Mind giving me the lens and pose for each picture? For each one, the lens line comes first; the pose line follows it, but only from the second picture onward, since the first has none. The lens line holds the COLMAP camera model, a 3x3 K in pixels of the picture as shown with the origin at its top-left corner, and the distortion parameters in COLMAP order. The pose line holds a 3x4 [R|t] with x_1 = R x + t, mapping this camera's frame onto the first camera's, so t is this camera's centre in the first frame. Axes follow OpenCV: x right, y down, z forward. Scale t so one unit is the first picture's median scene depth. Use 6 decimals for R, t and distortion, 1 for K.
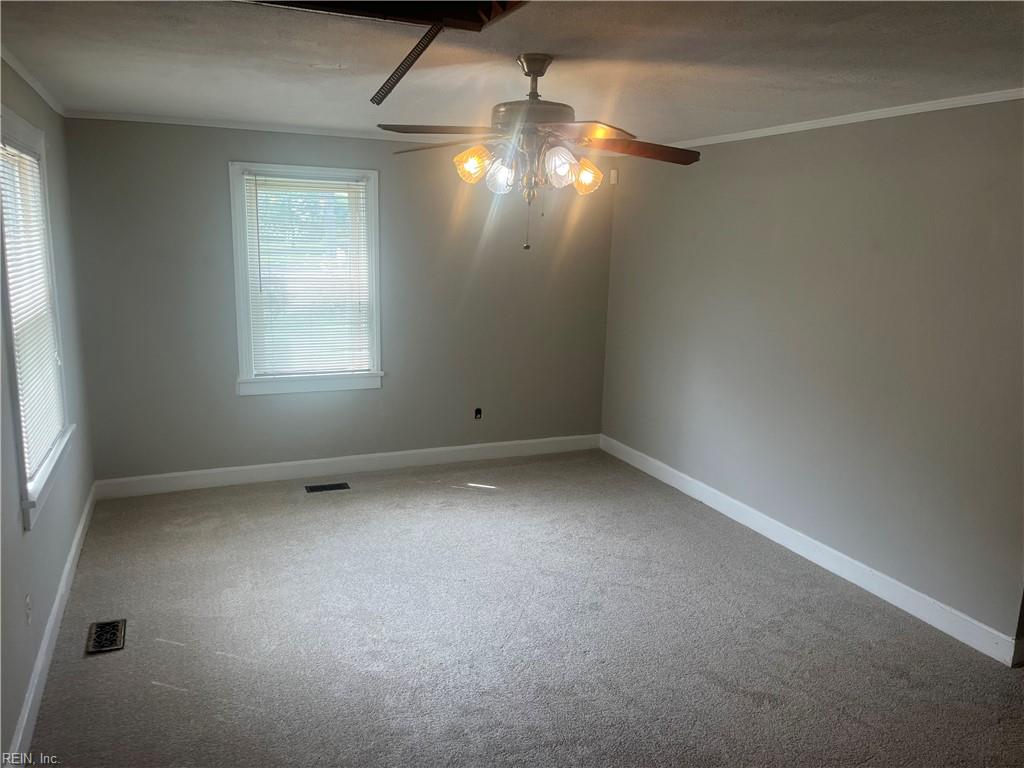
lens RADIAL K [[777.2, 0, 509.5], [0, 777.2, 387.3], [0, 0, 1]] dist [0.054398, -0.071778]
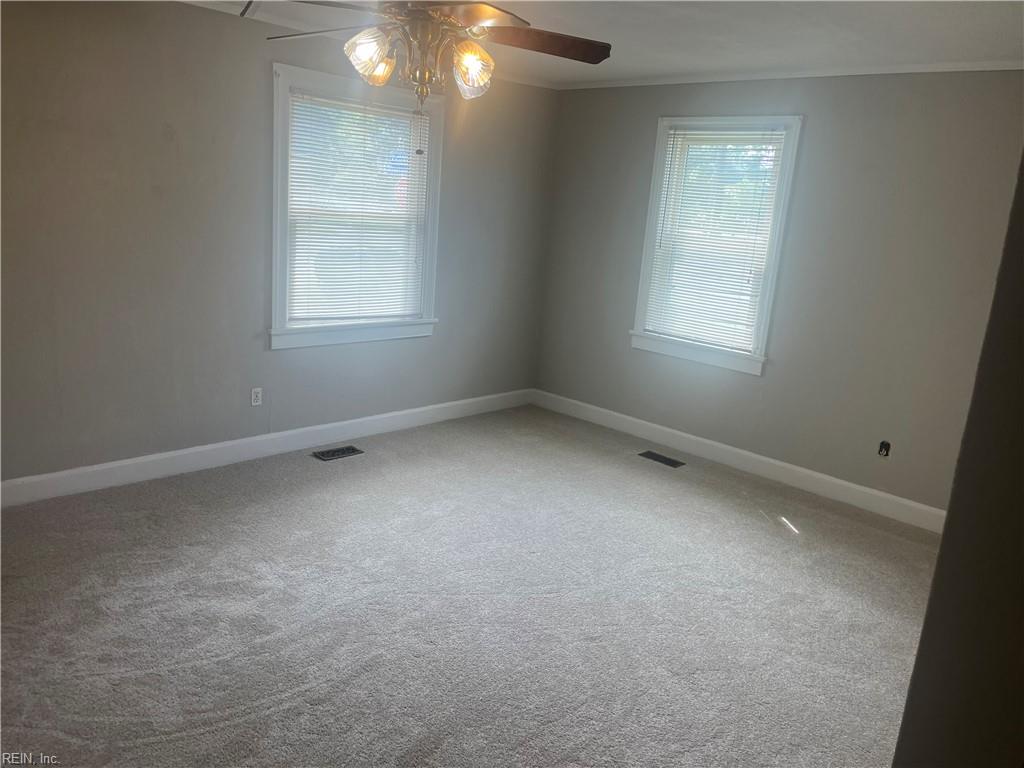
lens RADIAL K [[777.2, 0, 510.4], [0, 777.2, 380.1], [0, 0, 1]] dist [0.054398, -0.071778]
pose [[0.382953, 0.219776, -0.897243, 0.528209], [-0.247535, 0.960180, 0.129542, -0.040638], [0.889985, 0.172491, 0.422106, 0.429196]]
